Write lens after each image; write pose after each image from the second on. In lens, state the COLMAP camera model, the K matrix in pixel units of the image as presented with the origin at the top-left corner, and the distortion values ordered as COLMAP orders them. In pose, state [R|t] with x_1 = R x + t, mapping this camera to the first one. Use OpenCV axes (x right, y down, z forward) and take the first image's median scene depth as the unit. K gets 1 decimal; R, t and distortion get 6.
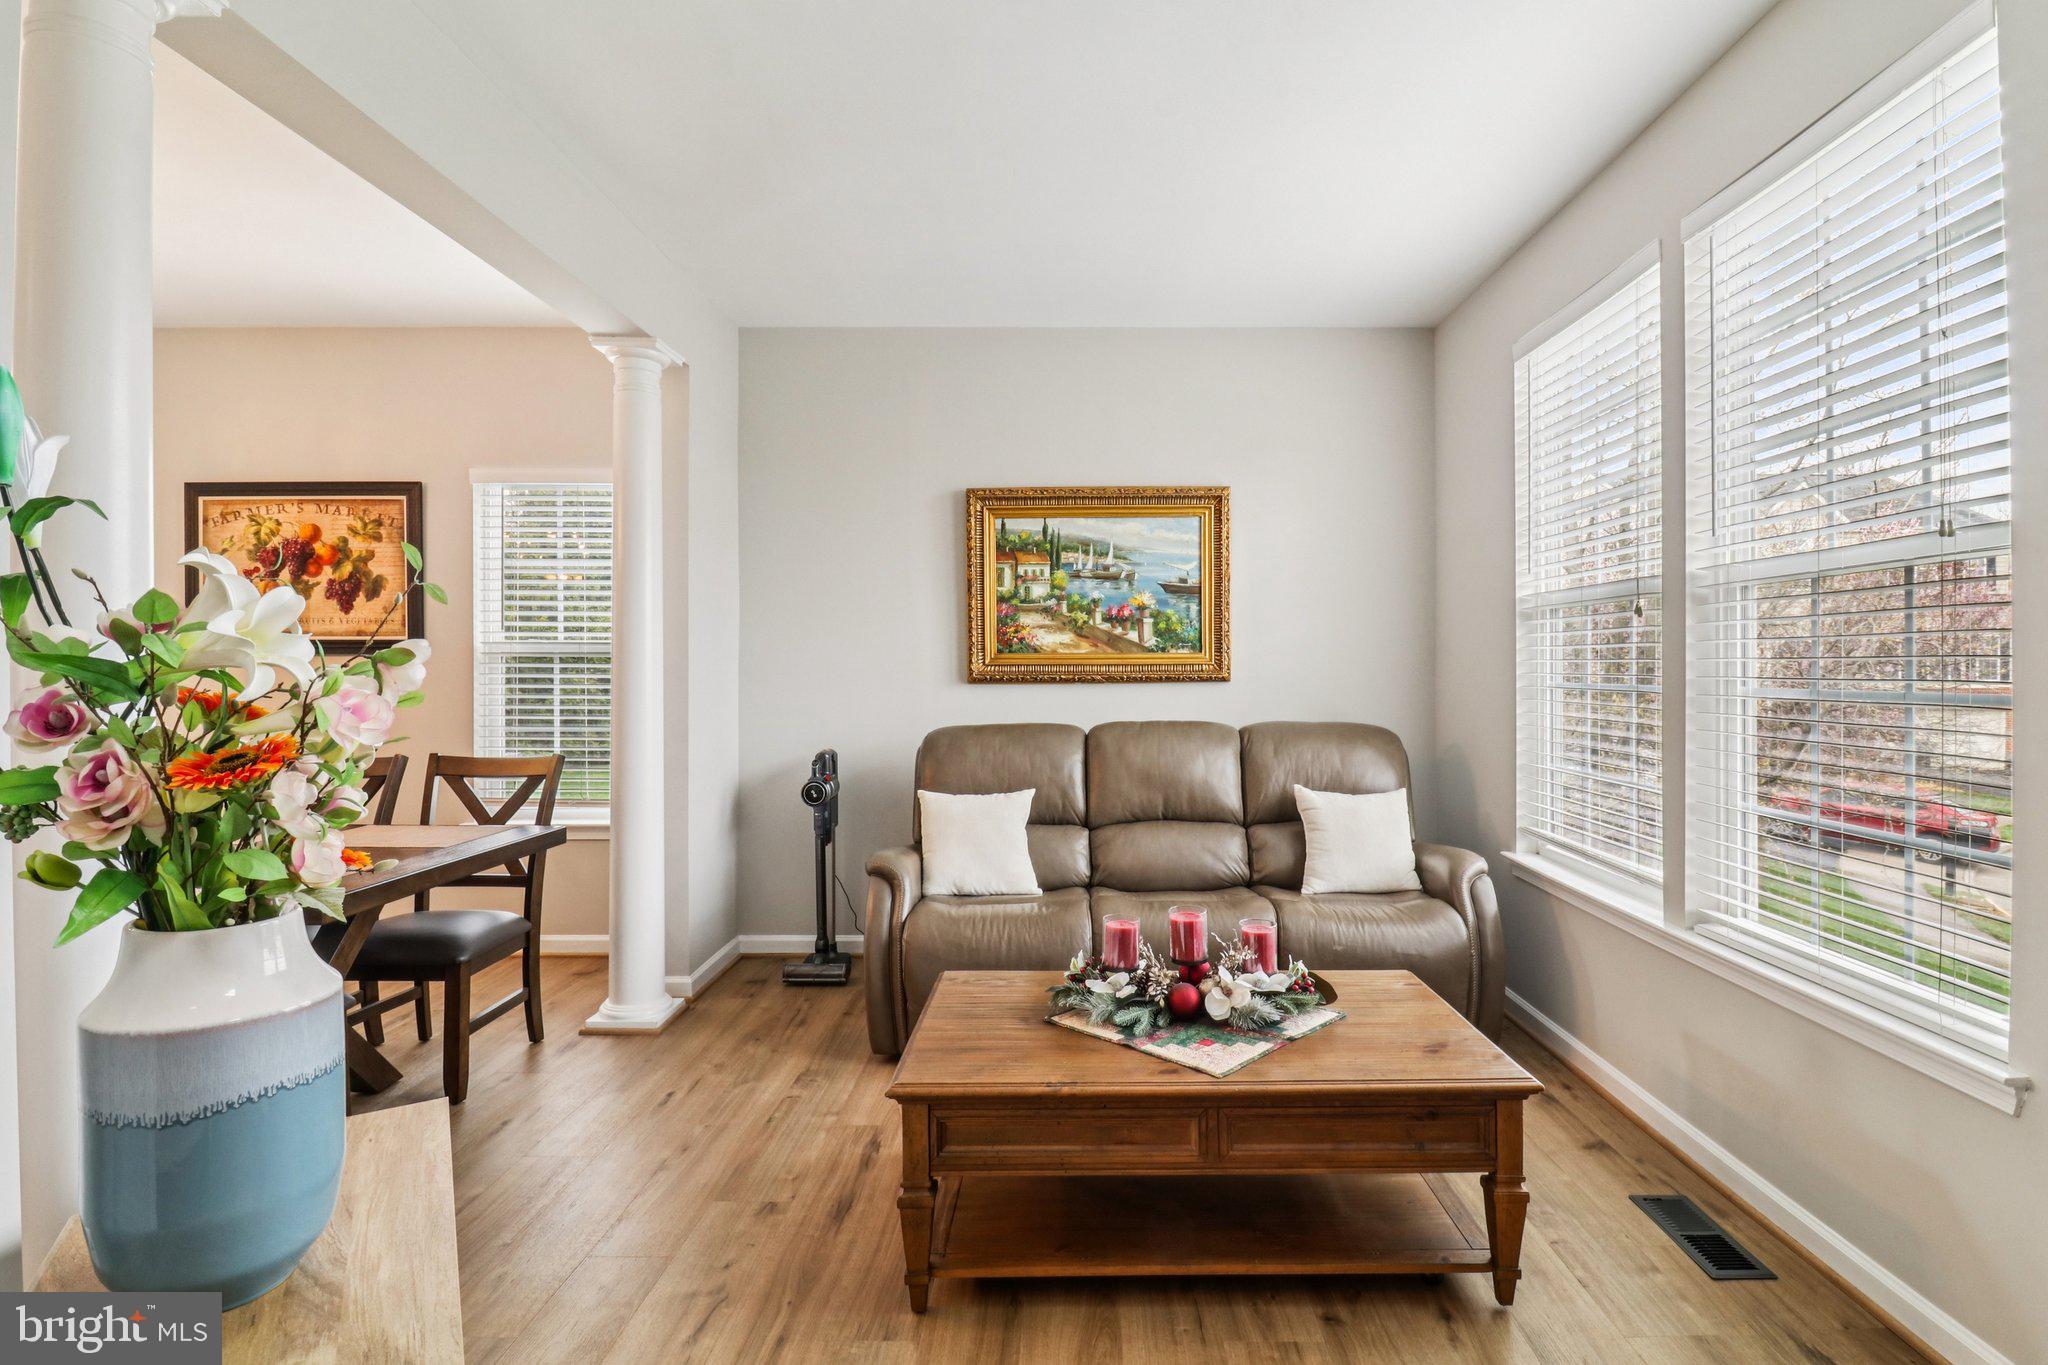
lens RADIAL K [[980.8, 0, 1032.6], [0, 980.8, 679.5], [0, 0, 1]] dist [-0.018281, -0.000795]
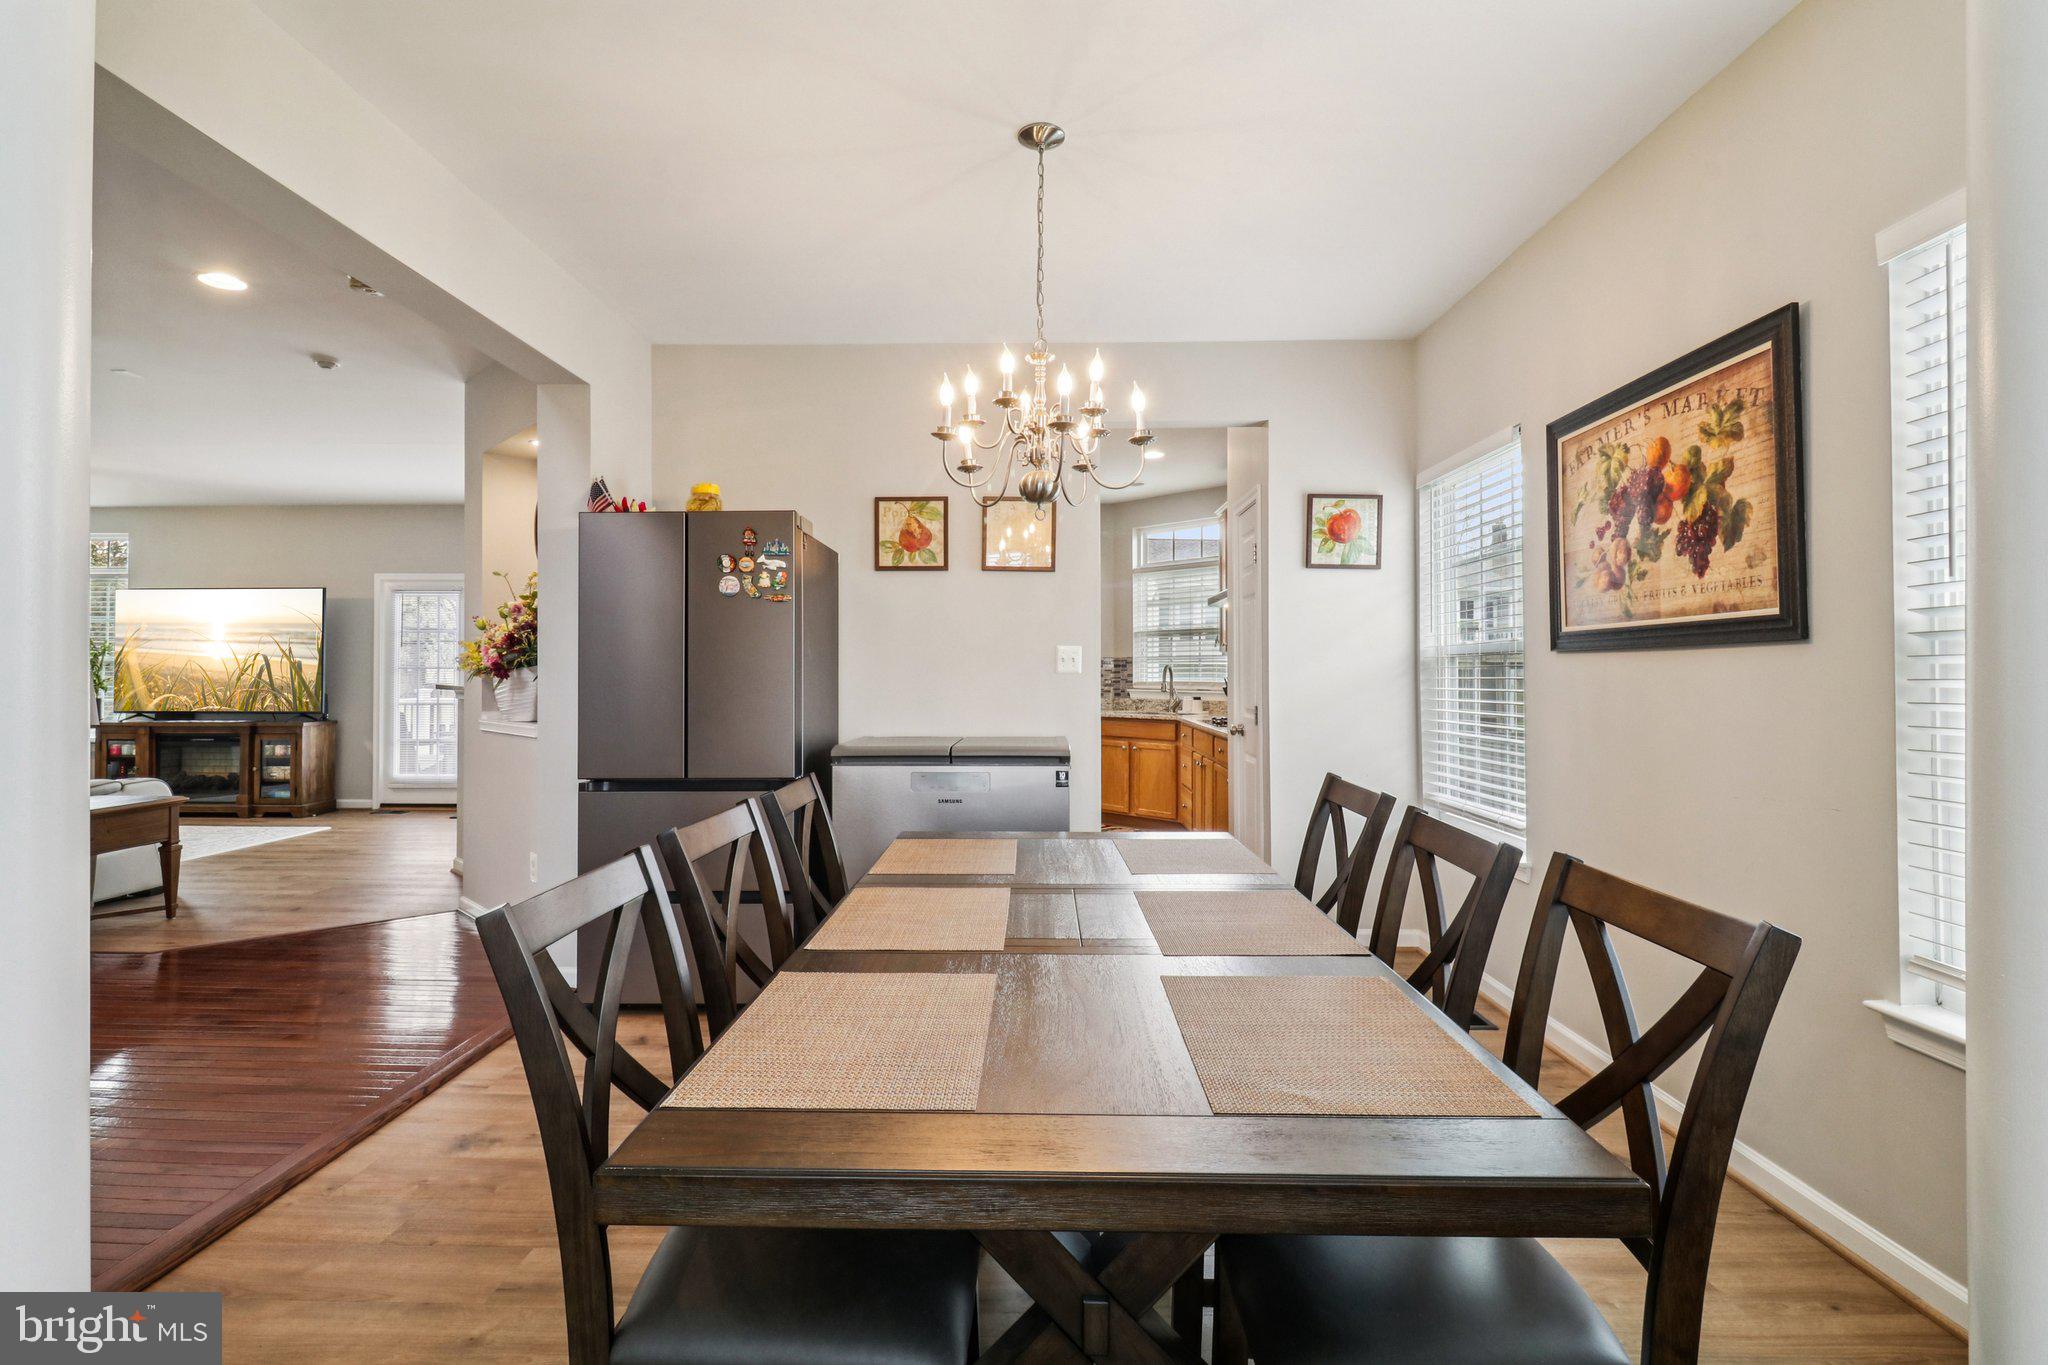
lens RADIAL K [[959.3, 0, 1029.6], [0, 959.3, 676.5], [0, 0, 1]] dist [-0.002524, -0.010733]
pose [[-0.017663, -0.001252, -0.999843, -0.124390], [-0.002564, 0.999996, -0.001207, -0.005820], [0.999841, 0.002542, -0.017667, 0.607013]]
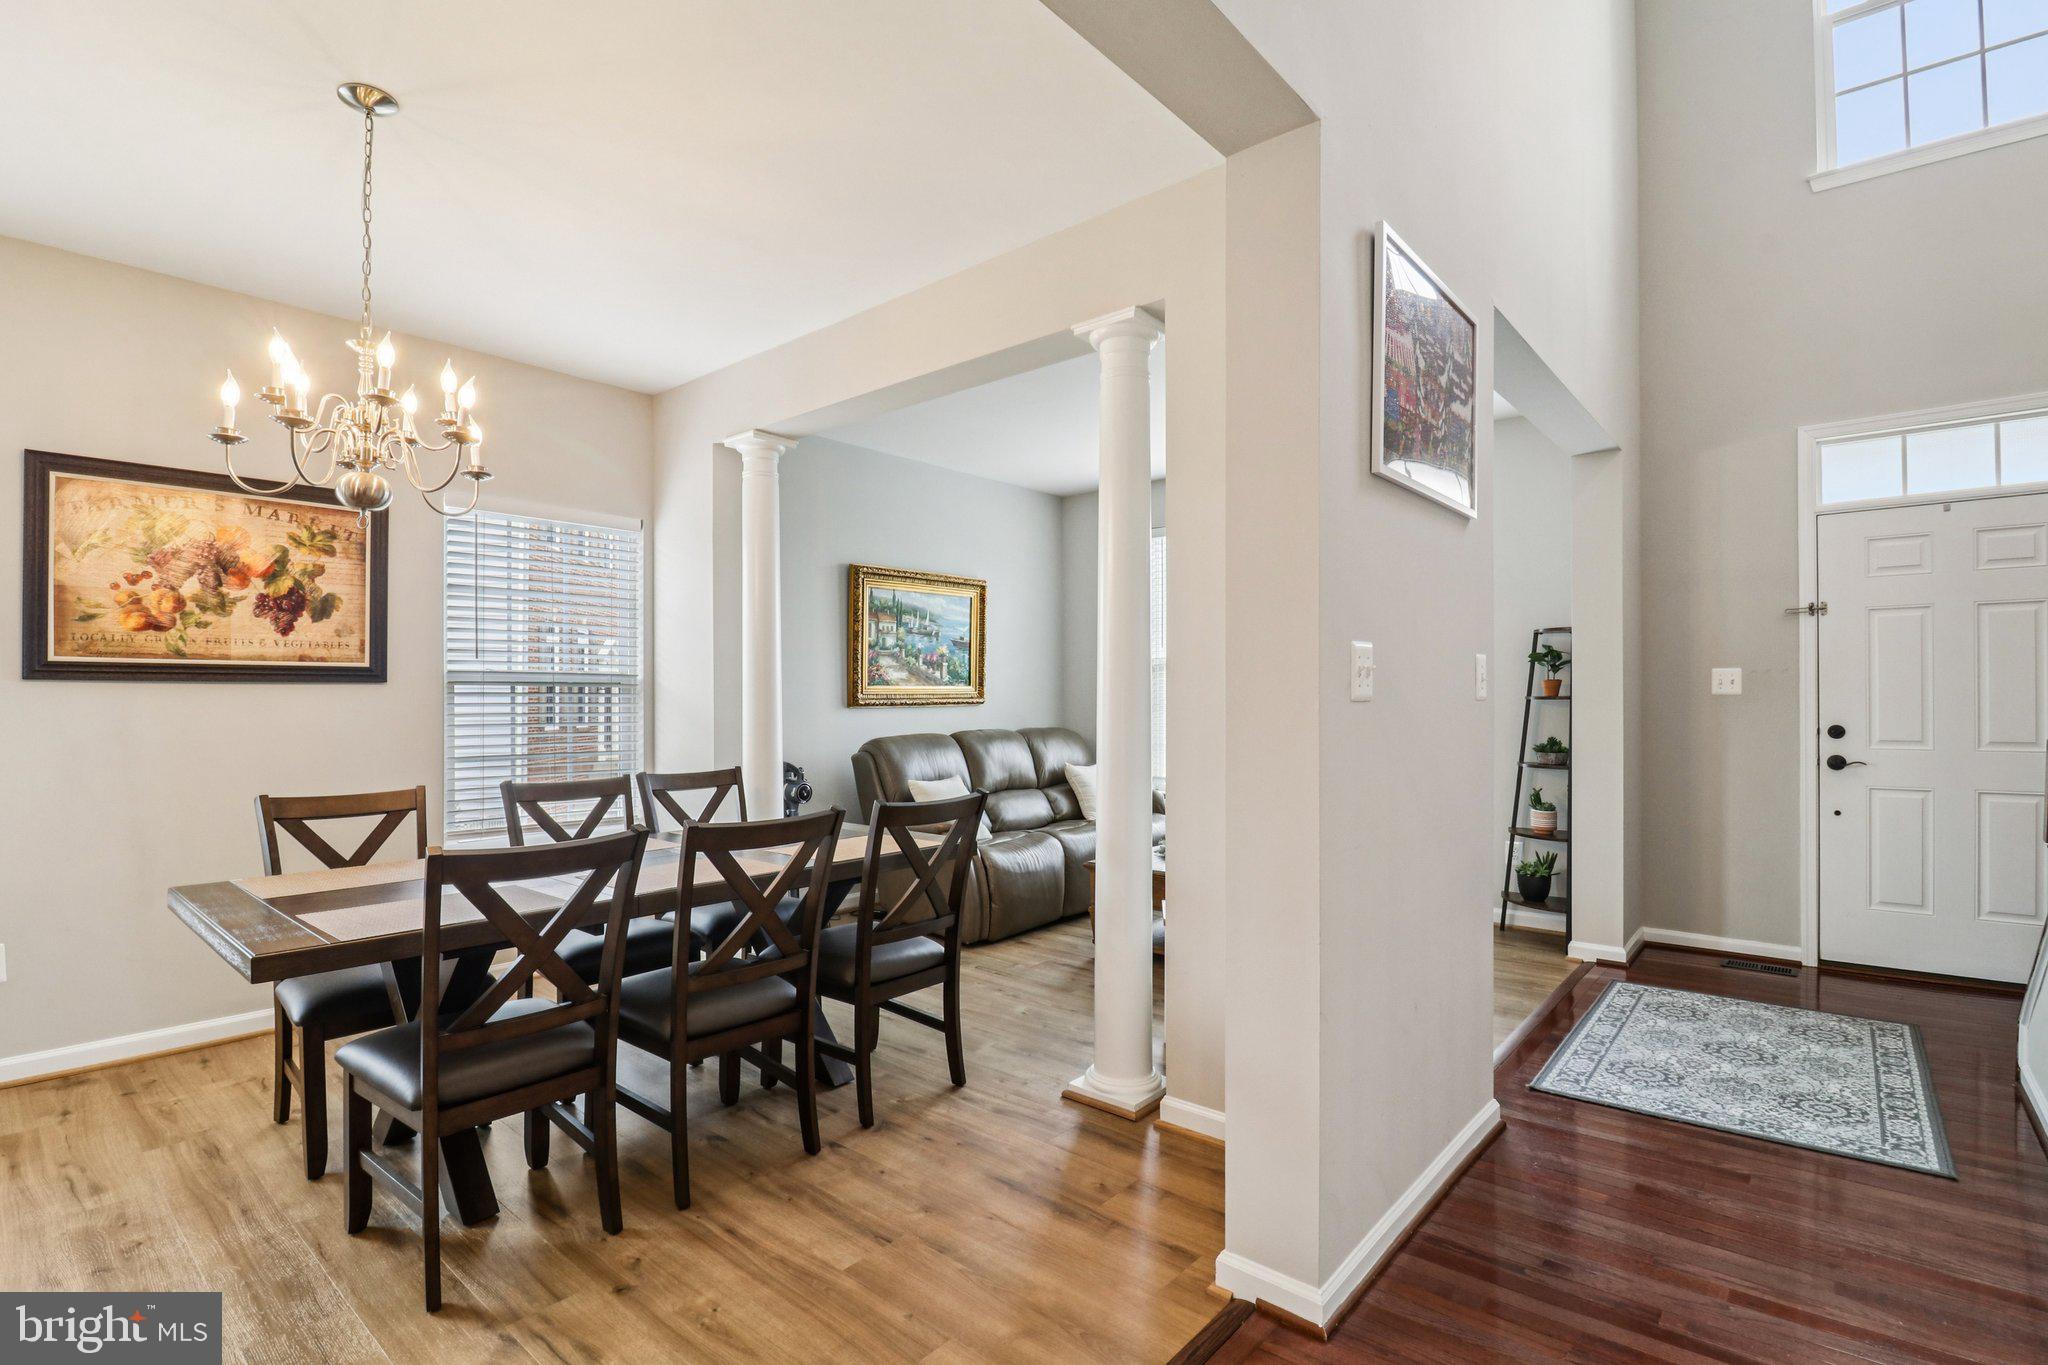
lens RADIAL K [[959.3, 0, 1012.8], [0, 959.3, 698.9], [0, 0, 1]] dist [-0.002524, -0.010733]
pose [[0.660311, -0.005381, 0.750973, -0.916727], [0.003592, 0.999986, 0.004007, -0.012396], [-0.750984, 0.000051, 0.660320, -0.045329]]
